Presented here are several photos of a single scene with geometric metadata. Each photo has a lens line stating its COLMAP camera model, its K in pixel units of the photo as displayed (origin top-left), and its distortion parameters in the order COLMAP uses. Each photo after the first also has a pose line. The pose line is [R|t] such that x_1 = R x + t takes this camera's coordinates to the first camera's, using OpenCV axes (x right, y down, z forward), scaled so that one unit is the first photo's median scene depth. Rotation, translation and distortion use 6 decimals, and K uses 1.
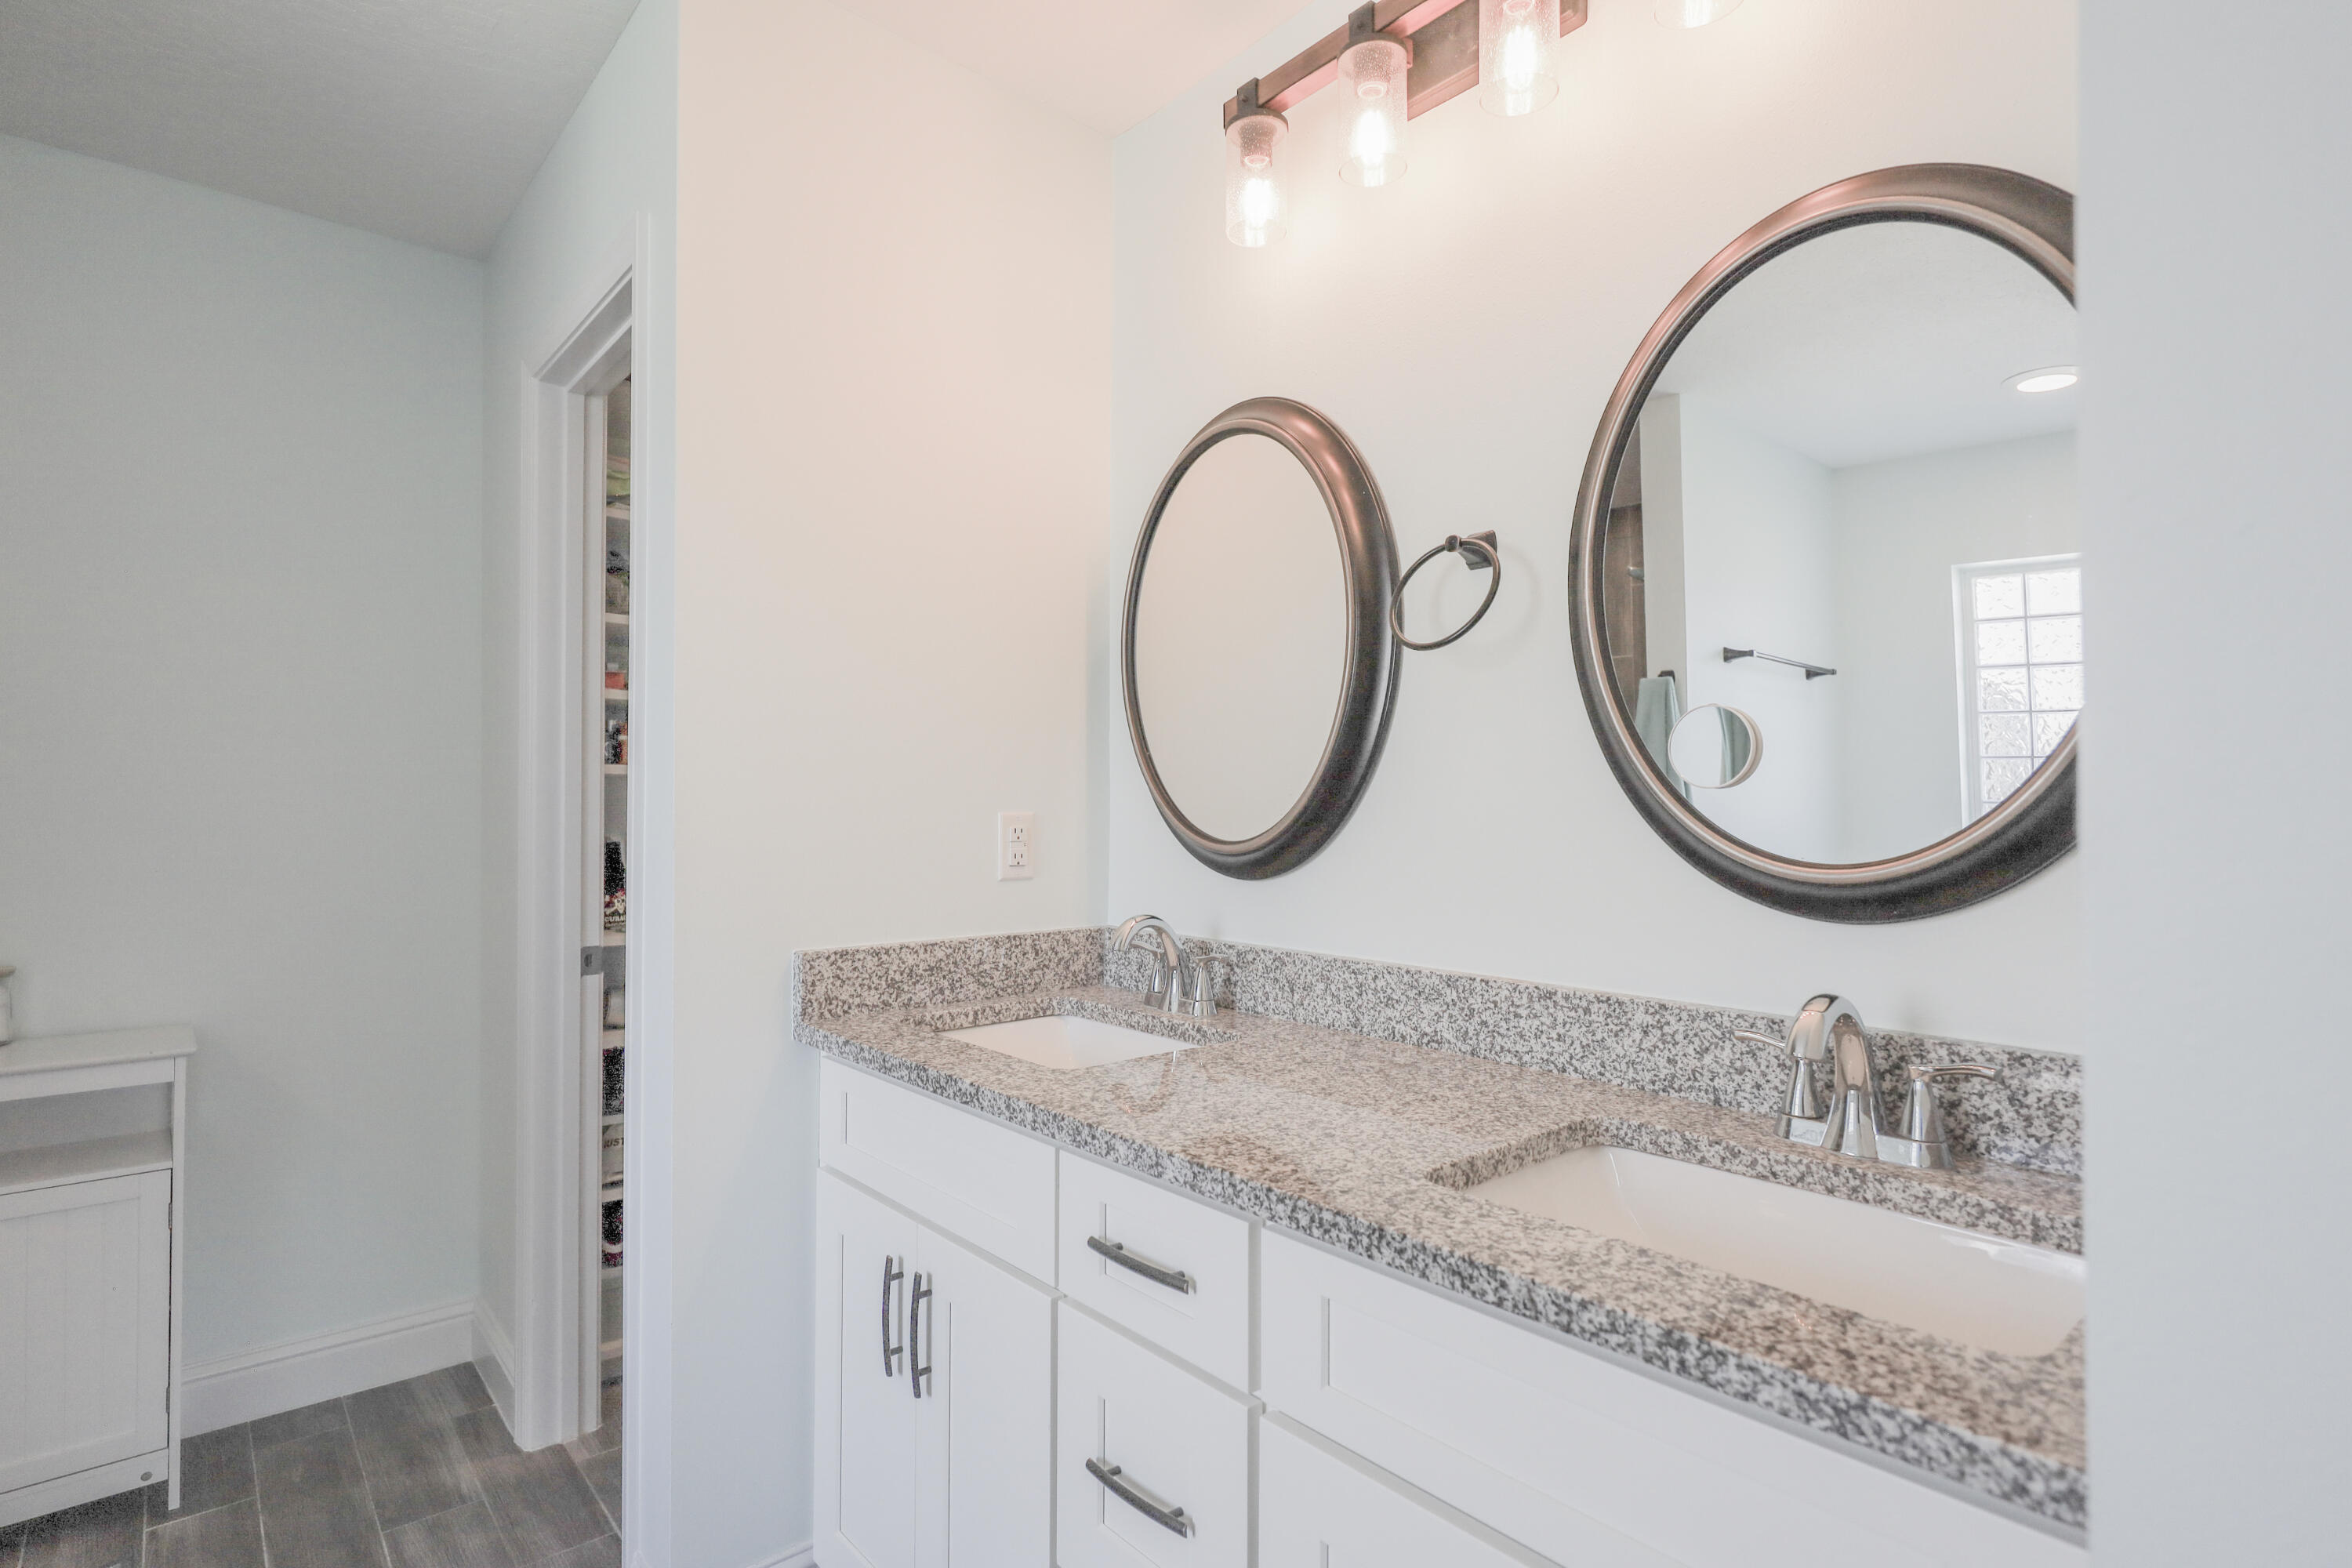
lens RADIAL K [[1130.2, 0, 1190.8], [0, 1130.2, 788.6], [0, 0, 1]] dist [0.013325, 0.000130]
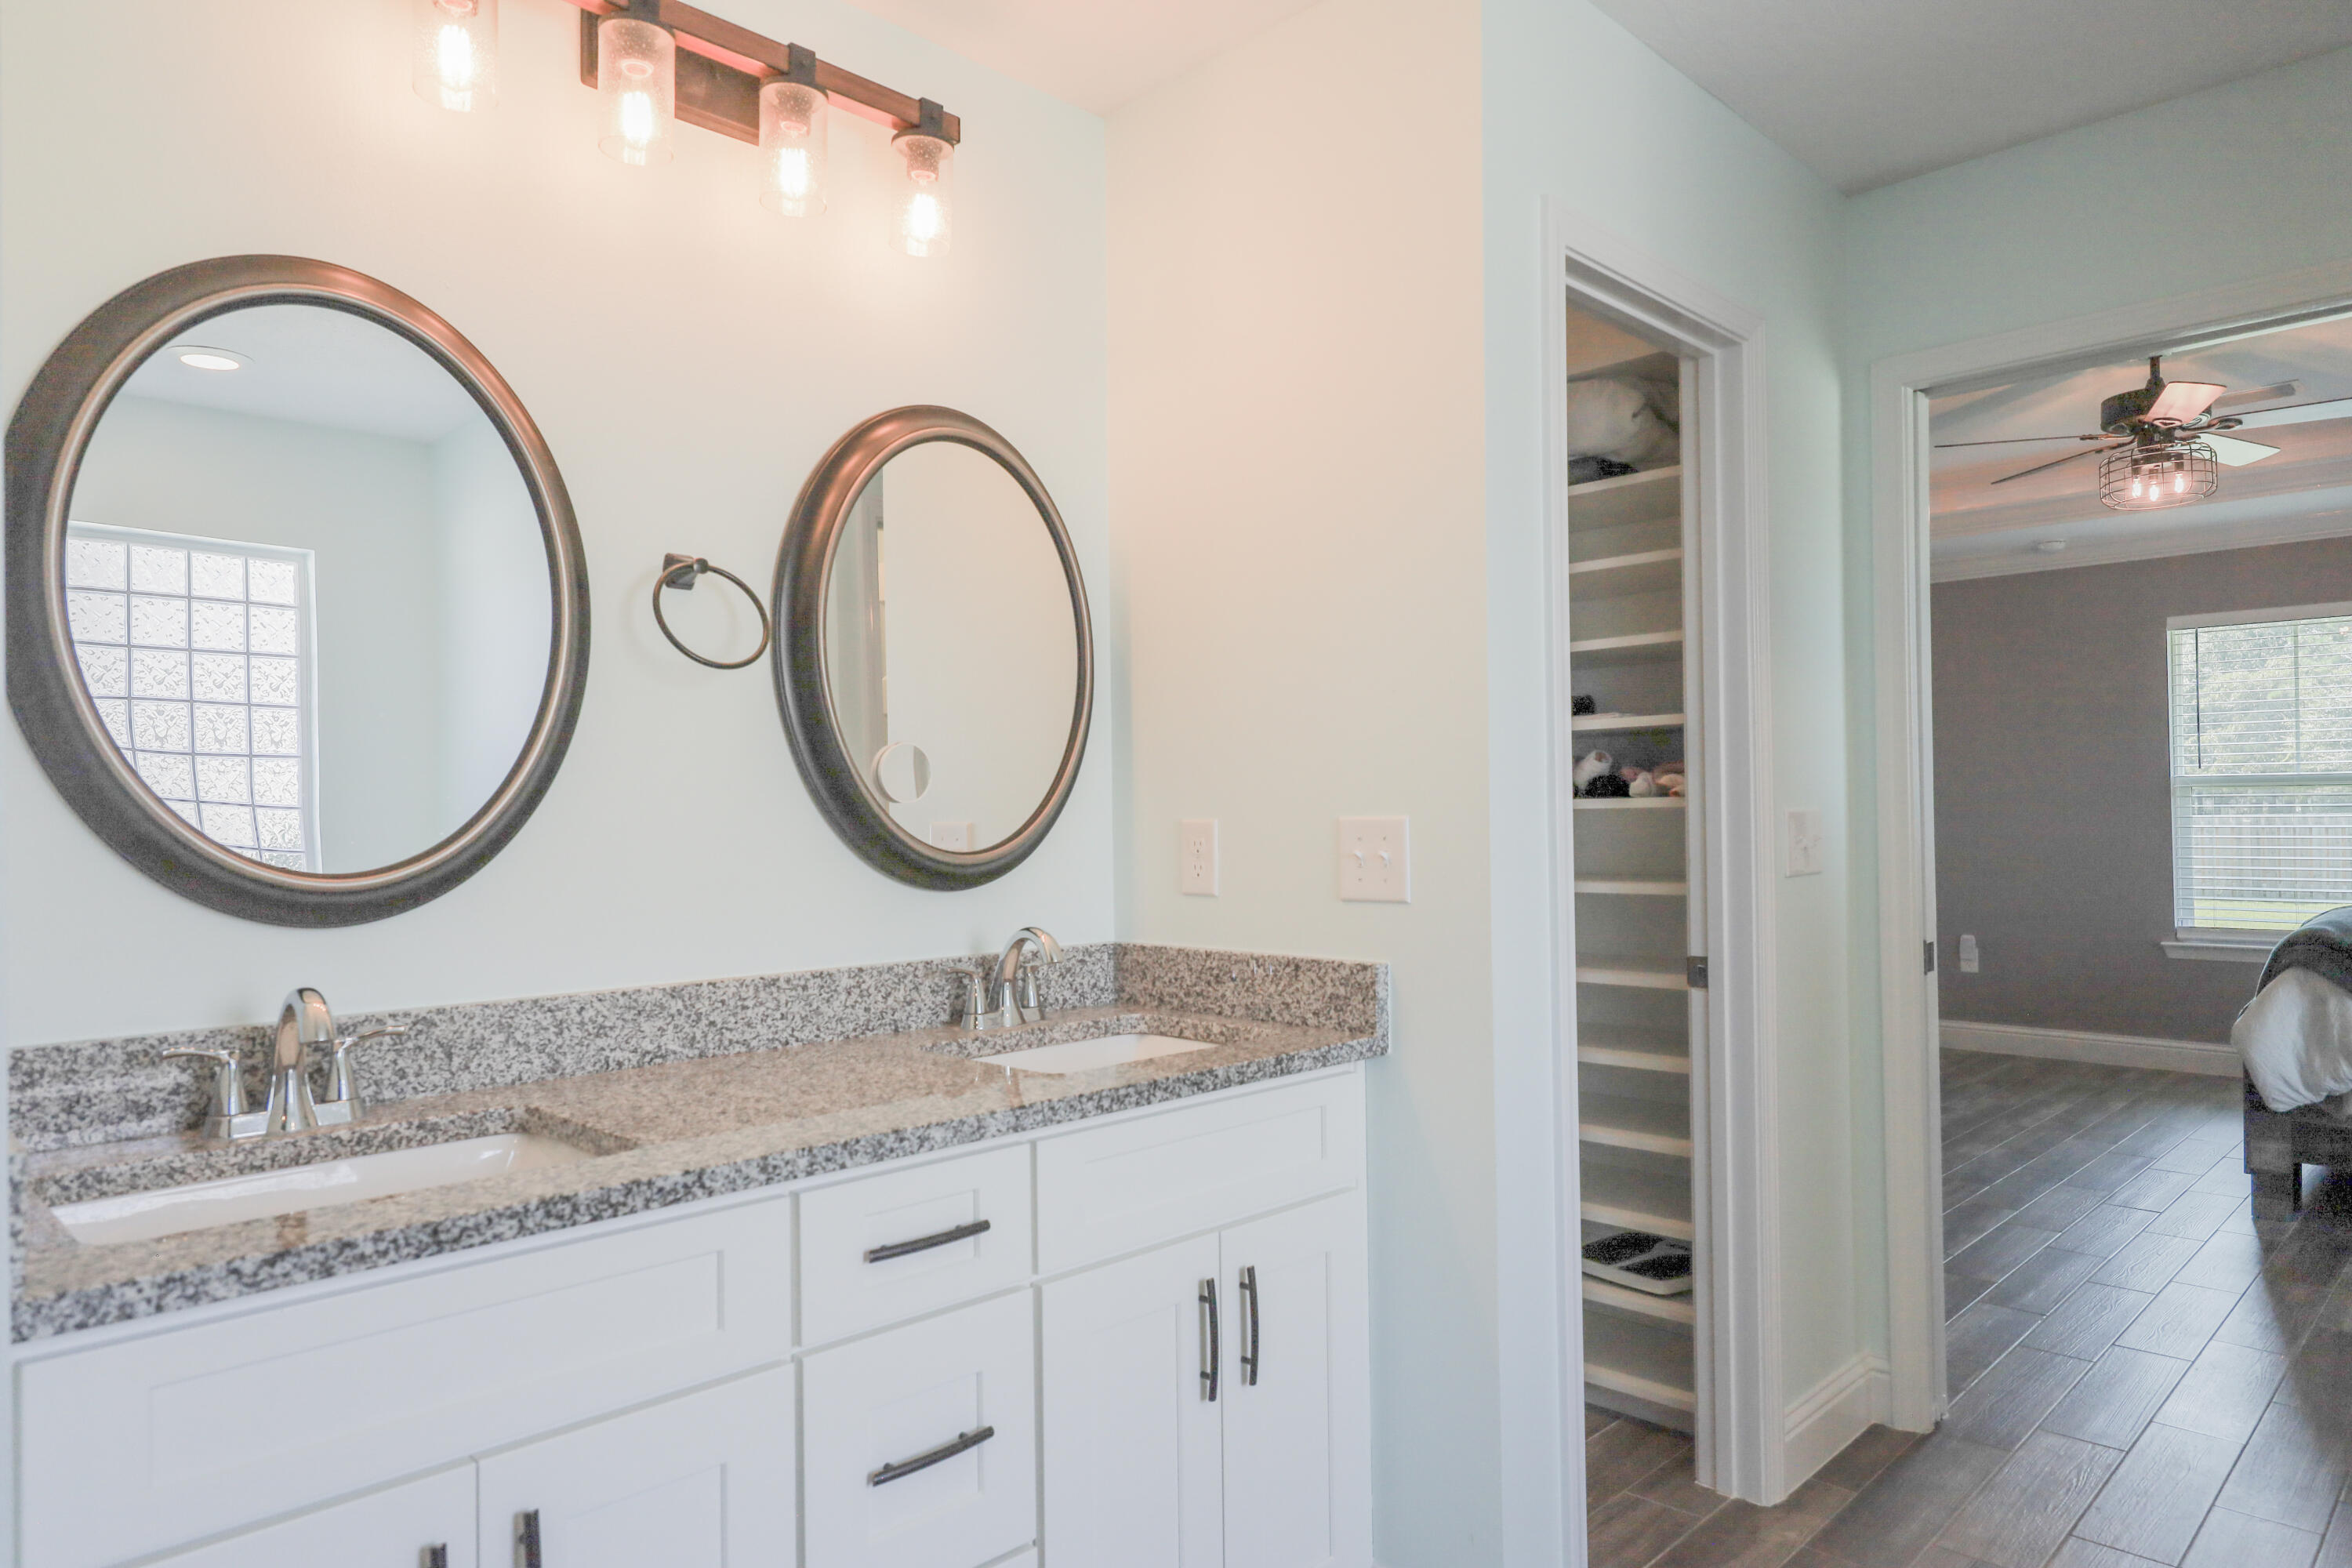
lens RADIAL K [[1493.0, 0, 1184.8], [0, 1493.0, 783.9], [0, 0, 1]] dist [0.004475, 0.000149]
pose [[-0.041122, 0.000846, 0.999154, -1.222357], [-0.010988, 0.999939, -0.001299, -0.021375], [-0.999094, -0.011032, -0.041110, 0.652996]]
